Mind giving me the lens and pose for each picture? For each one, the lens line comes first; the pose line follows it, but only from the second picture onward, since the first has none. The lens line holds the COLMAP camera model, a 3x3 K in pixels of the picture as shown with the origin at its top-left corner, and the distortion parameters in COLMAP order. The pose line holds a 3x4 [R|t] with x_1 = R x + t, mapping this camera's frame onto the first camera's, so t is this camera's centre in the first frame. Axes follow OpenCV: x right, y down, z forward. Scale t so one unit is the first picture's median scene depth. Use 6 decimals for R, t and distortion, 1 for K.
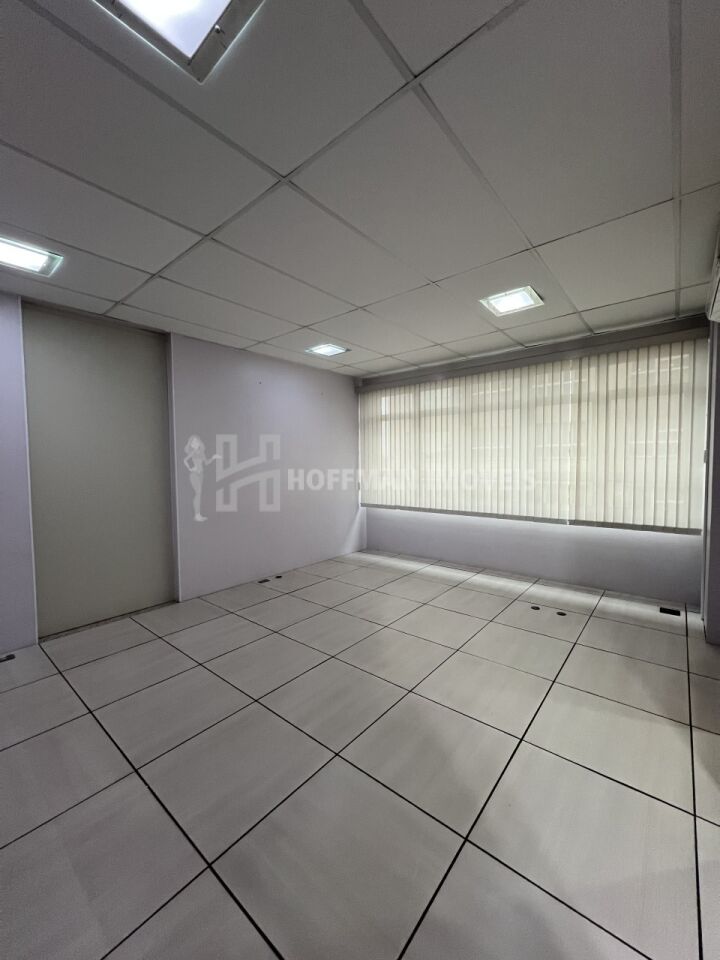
lens RADIAL K [[385.8, 0, 352.3], [0, 385.8, 479.7], [0, 0, 1]] dist [0.003704, -0.000813]
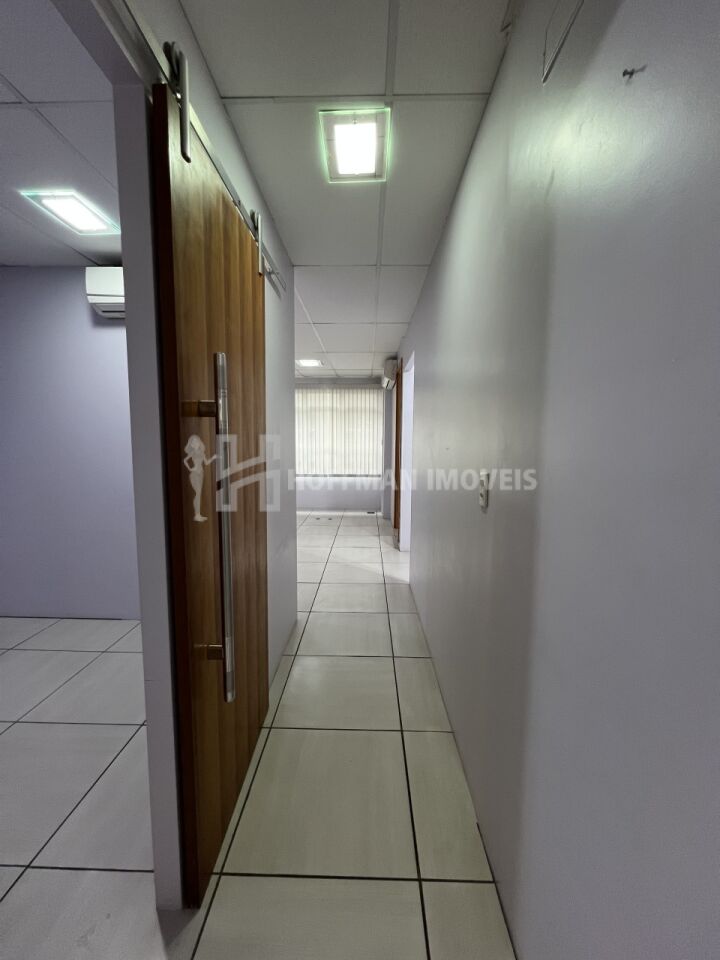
lens RADIAL K [[385.8, 0, 359.5], [0, 385.8, 481.3], [0, 0, 1]] dist [0.003704, -0.000813]
pose [[0.786805, -0.047896, 0.615341, -0.525806], [0.016171, 0.998242, 0.057023, 0.035926], [-0.616990, -0.034915, 0.786196, -0.623725]]
